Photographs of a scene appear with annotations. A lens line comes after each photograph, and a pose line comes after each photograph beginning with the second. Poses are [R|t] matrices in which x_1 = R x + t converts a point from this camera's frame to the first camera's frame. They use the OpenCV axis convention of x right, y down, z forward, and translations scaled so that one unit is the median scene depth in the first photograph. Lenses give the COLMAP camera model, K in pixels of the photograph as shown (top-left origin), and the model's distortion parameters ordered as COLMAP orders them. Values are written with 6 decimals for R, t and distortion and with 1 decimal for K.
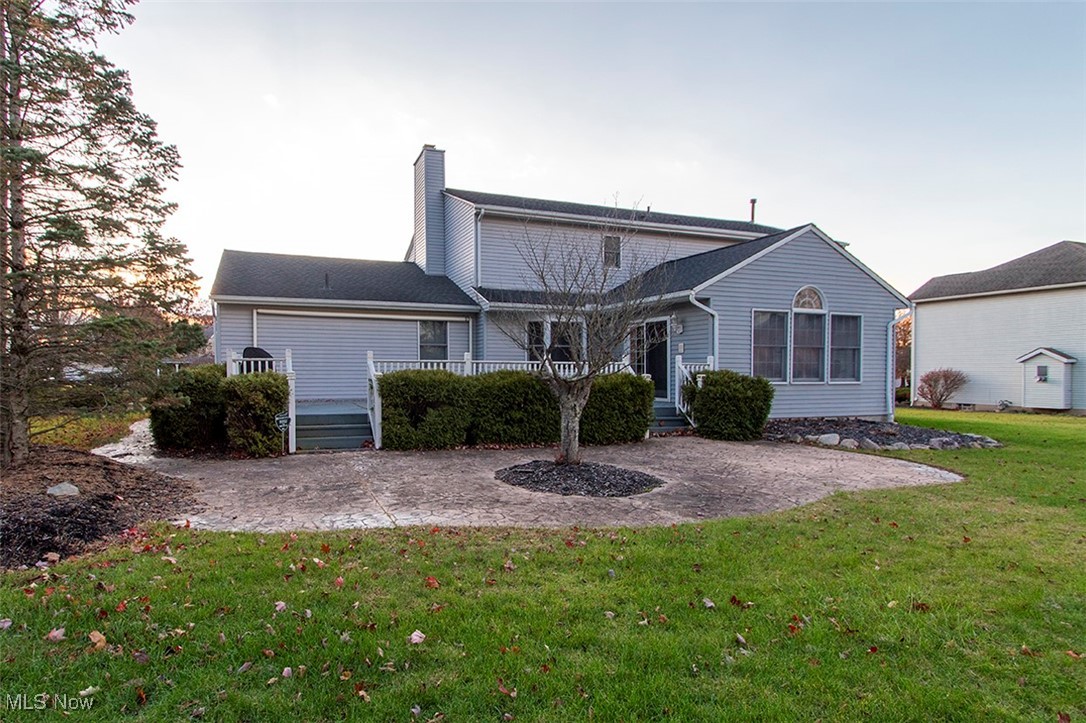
lens RADIAL K [[543.9, 0, 542.3], [0, 543.9, 370.0], [0, 0, 1]] dist [0.005248, 0.000164]
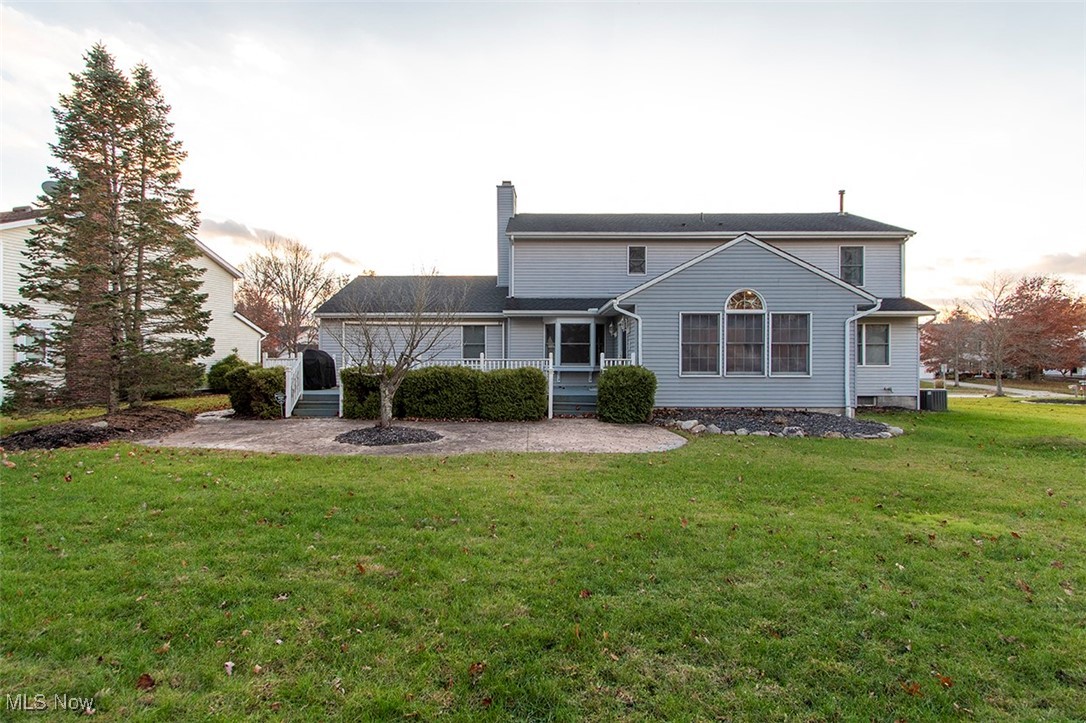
lens RADIAL K [[503.7, 0, 541.4], [0, 503.7, 360.2], [0, 0, 1]] dist [0.004548, 0.000692]
pose [[0.952129, -0.001640, -0.305692, 0.332090], [0.001285, 0.999998, -0.001362, -0.006698], [0.305694, 0.000904, 0.952129, -0.089006]]
